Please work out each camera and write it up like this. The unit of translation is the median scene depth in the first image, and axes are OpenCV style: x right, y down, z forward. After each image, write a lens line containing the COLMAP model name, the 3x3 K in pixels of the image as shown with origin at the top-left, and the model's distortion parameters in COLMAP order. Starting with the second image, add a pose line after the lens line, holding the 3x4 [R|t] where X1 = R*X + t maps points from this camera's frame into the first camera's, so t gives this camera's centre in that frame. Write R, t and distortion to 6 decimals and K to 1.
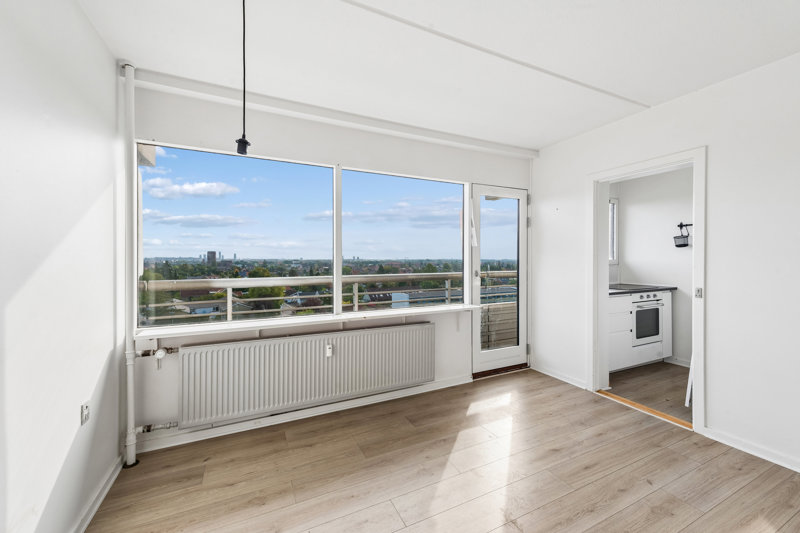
lens RADIAL K [[317.9, 0, 398.4], [0, 317.9, 260.9], [0, 0, 1]] dist [0.001983, 0.000044]
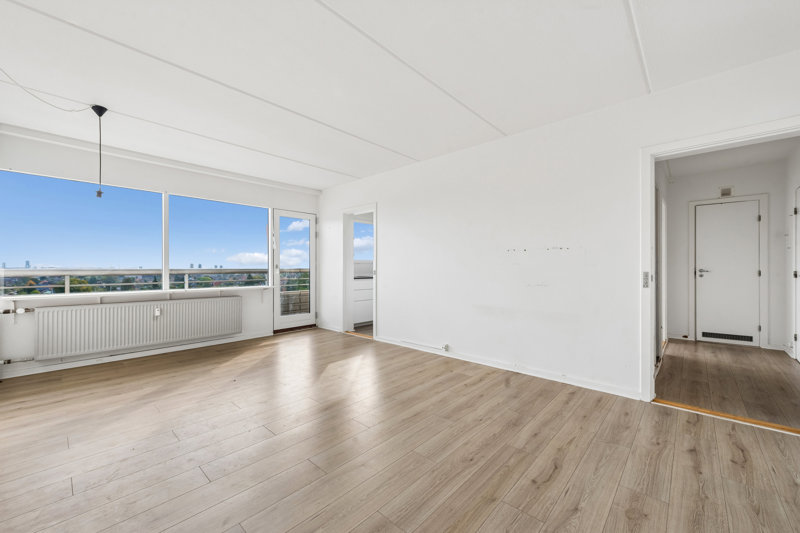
lens RADIAL K [[320.4, 0, 407.1], [0, 320.4, 267.7], [0, 0, 1]] dist [0.001592, -0.000360]
pose [[0.925476, -0.000132, 0.378807, 0.264939], [0.004673, 0.999928, -0.011067, 0.073240], [-0.378778, 0.012012, 0.925409, -0.769759]]
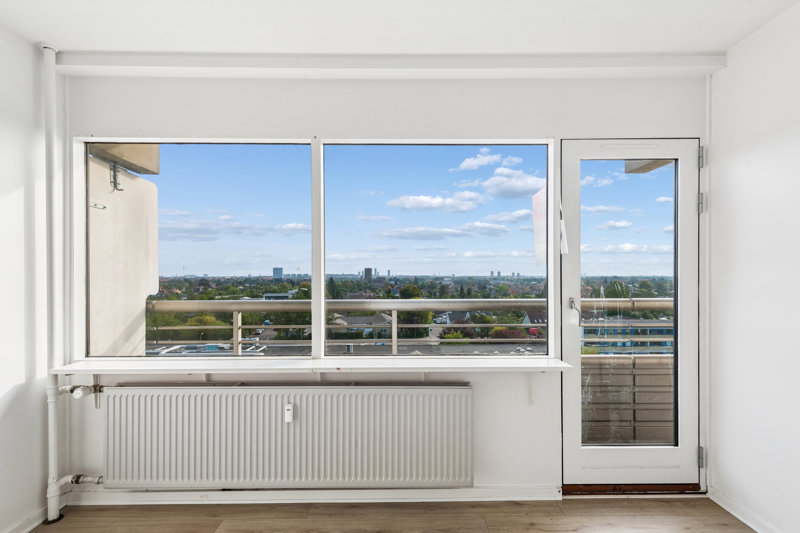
lens RADIAL K [[364.9, 0, 399.8], [0, 364.9, 276.2], [0, 0, 1]] dist [0.004046, 0.000497]
pose [[0.904612, -0.000881, -0.426235, 0.269342], [-0.001091, 0.999990, -0.004384, -0.003585], [0.426234, 0.004431, 0.904602, 0.331885]]
